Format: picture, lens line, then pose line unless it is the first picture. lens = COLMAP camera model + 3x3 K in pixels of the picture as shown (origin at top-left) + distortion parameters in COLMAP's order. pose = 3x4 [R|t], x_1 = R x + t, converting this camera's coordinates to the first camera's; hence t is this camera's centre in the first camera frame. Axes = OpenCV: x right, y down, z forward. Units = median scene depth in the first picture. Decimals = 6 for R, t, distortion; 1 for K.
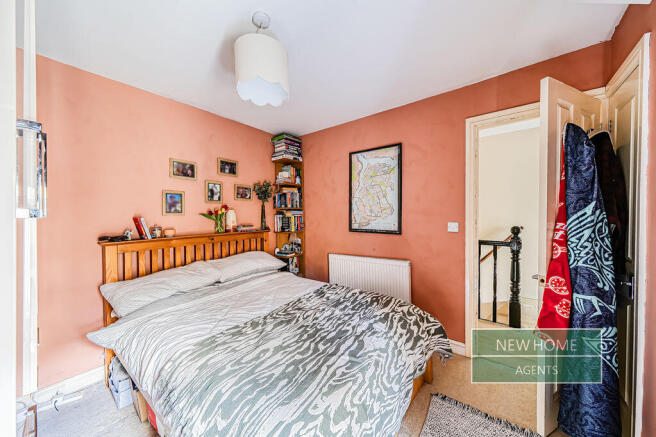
lens RADIAL K [[226.0, 0, 328.2], [0, 226.0, 216.3], [0, 0, 1]] dist [0.002313, 0.000035]
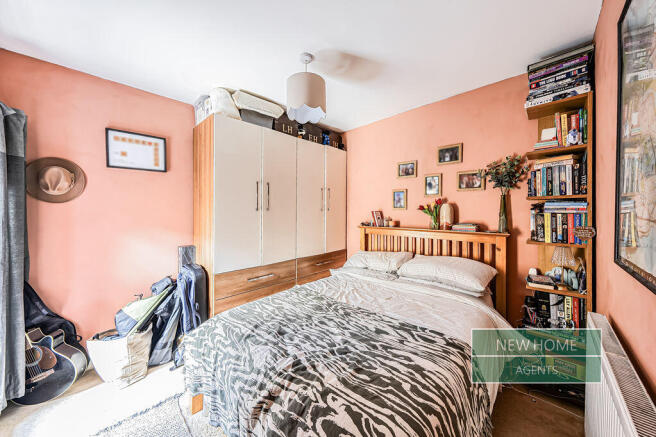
lens RADIAL K [[226.0, 0, 314.4], [0, 226.0, 209.3], [0, 0, 1]] dist [0.002313, 0.000035]
pose [[-0.143599, 0.004971, -0.989623, 0.572546], [-0.005167, 0.999970, 0.005773, -0.011245], [0.989622, 0.005942, -0.143569, 0.726356]]
